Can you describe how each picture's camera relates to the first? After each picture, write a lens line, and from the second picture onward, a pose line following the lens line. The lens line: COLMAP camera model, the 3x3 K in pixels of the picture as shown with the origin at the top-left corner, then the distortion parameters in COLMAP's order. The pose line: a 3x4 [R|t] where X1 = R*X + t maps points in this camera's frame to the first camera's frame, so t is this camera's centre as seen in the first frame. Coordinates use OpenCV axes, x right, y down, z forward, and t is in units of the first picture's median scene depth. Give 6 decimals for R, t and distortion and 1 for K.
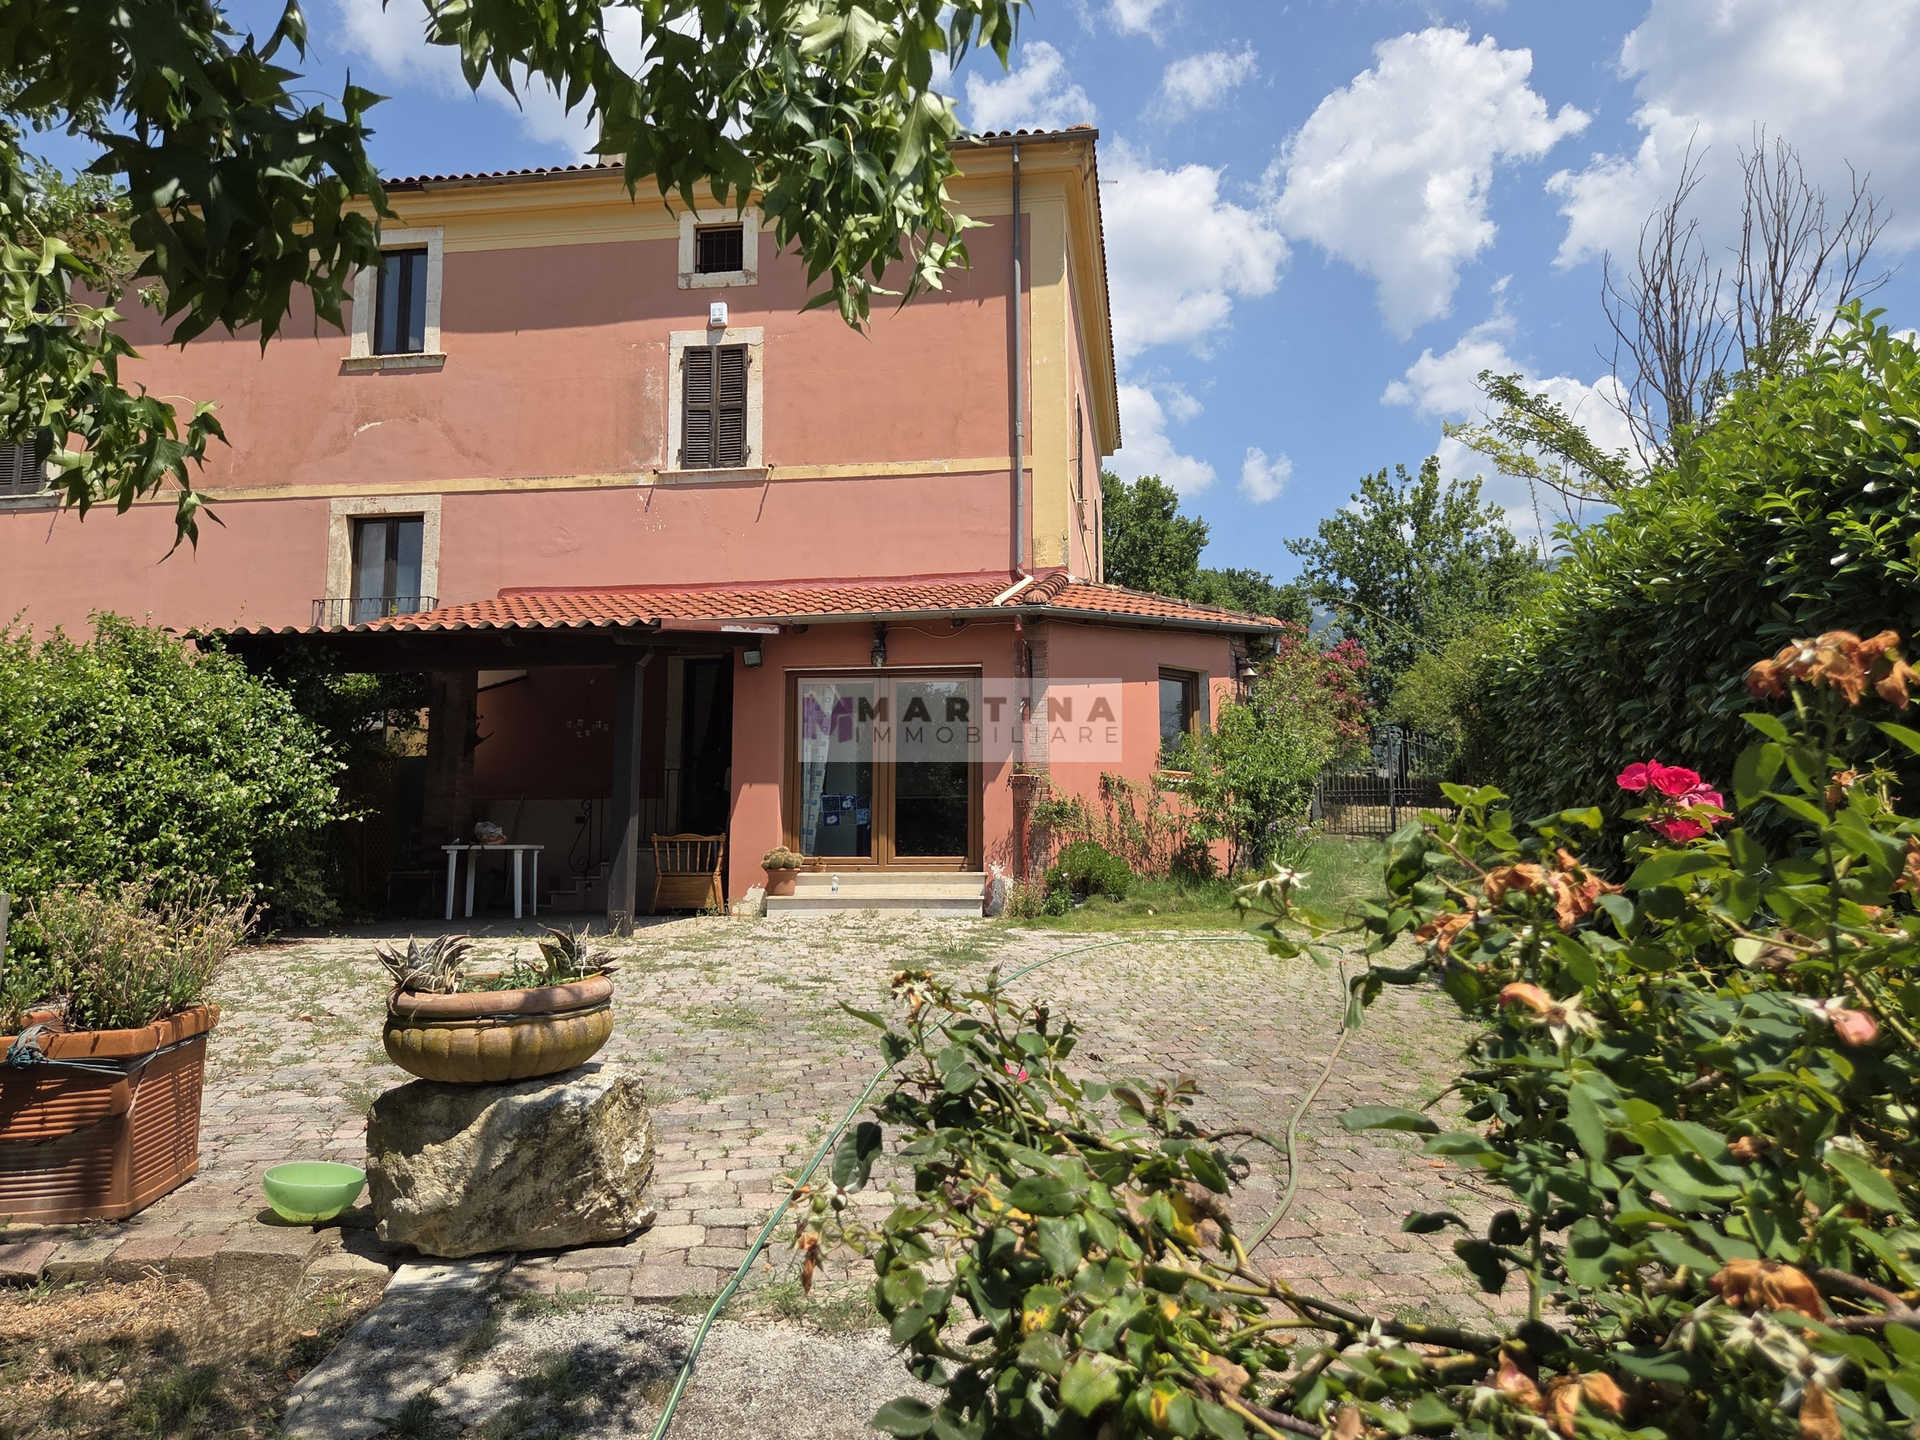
lens RADIAL K [[1281.5, 0, 964.4], [0, 1281.5, 720.0], [0, 0, 1]] dist [0.073695, -0.049536]
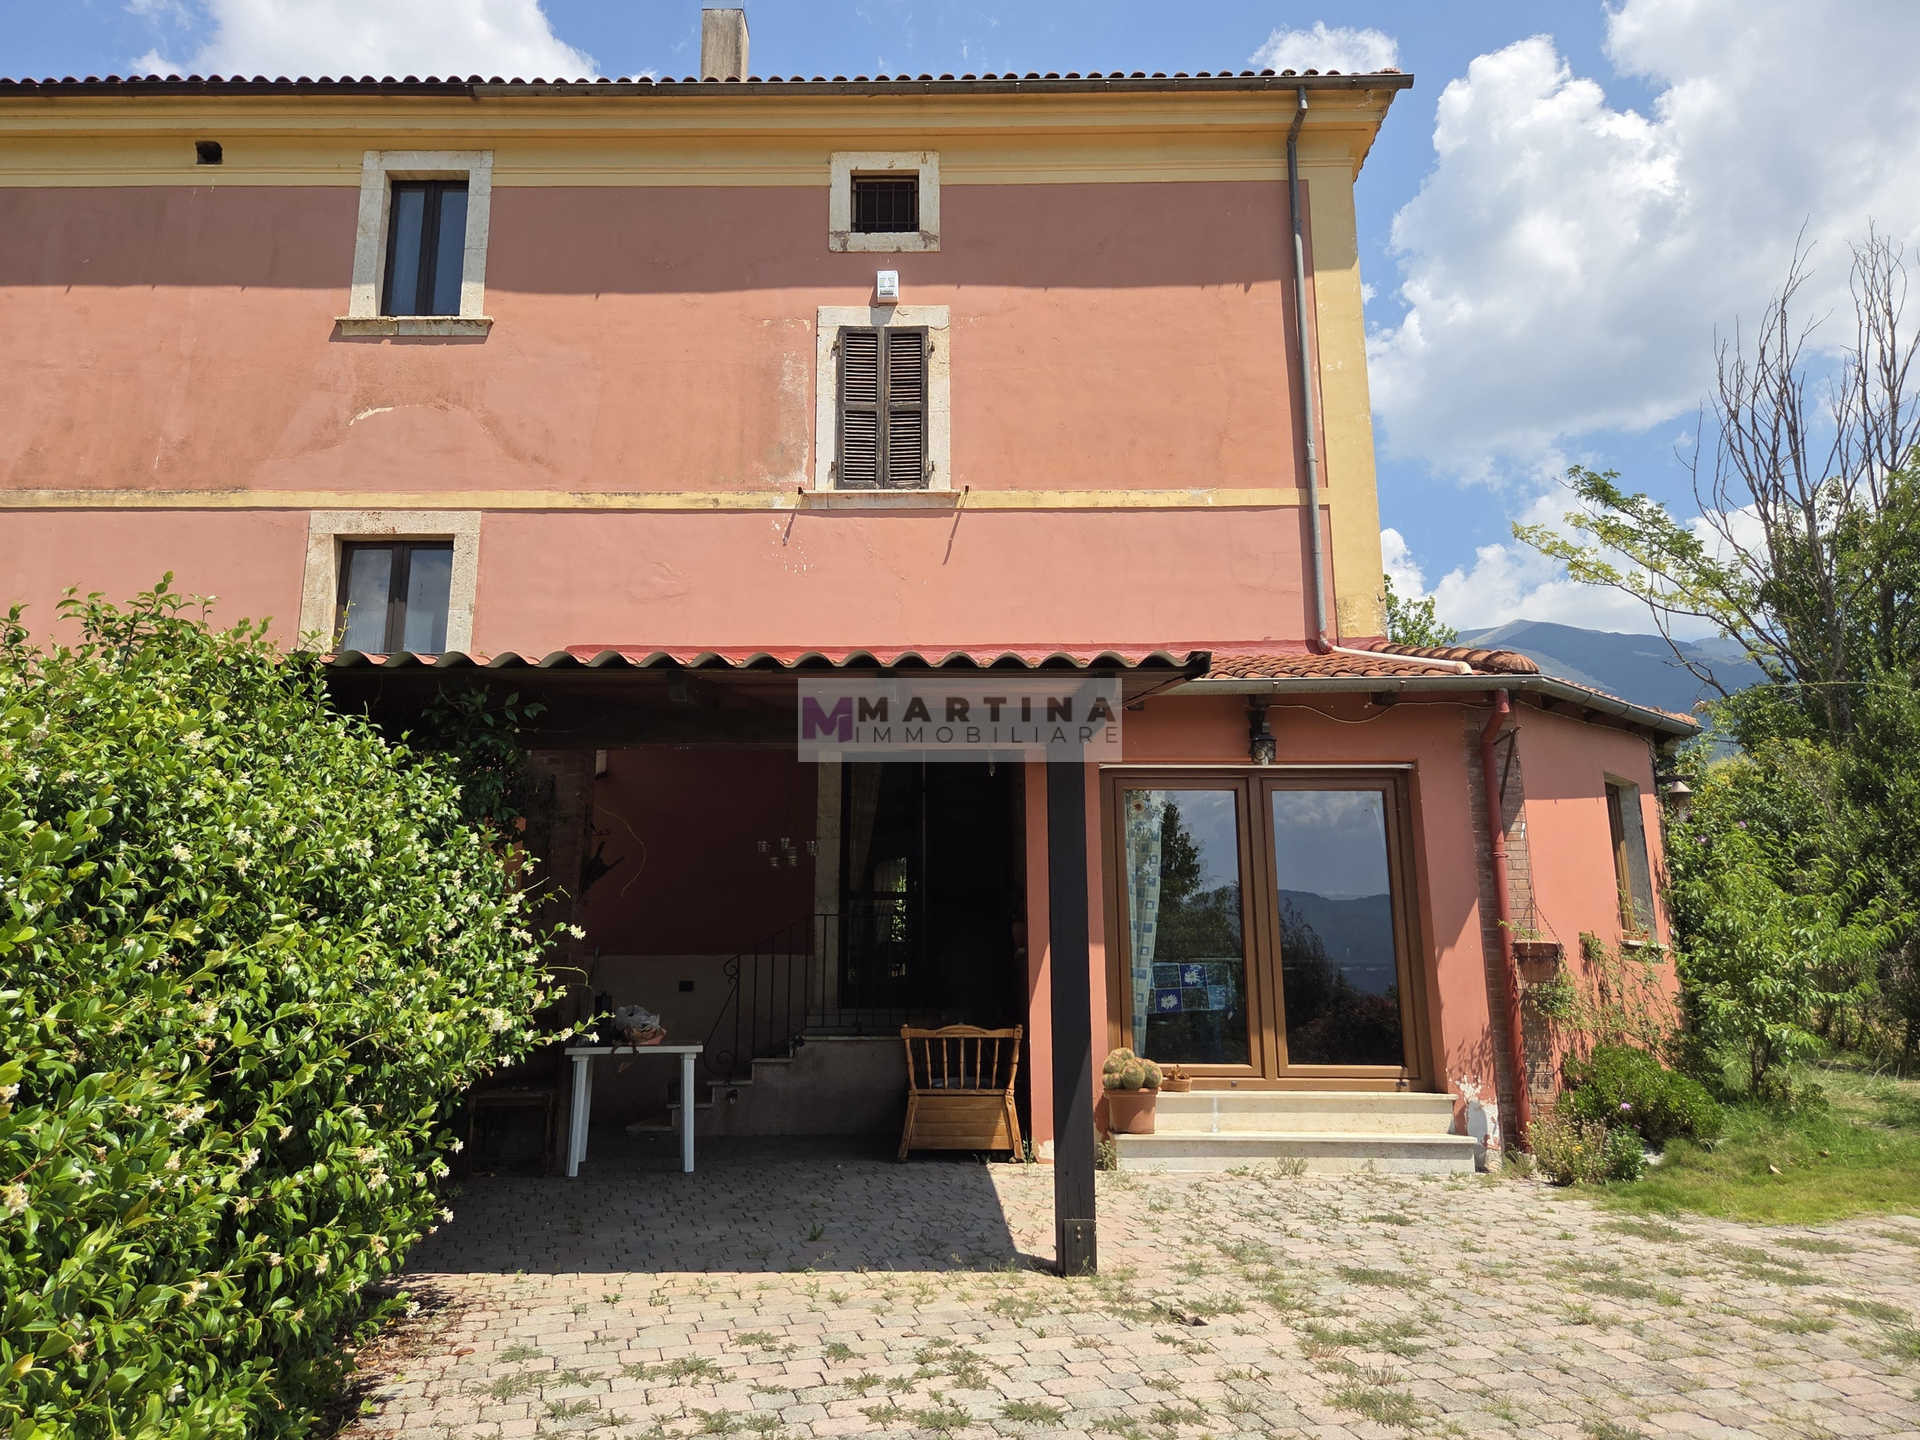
lens RADIAL K [[1281.5, 0, 953.3], [0, 1281.5, 722.1], [0, 0, 1]] dist [0.073695, -0.049536]
pose [[0.991838, 0.026795, 0.124657, -0.239039], [-0.015362, 0.995660, -0.091788, -0.000718], [-0.126575, 0.089124, 0.987945, 0.294651]]
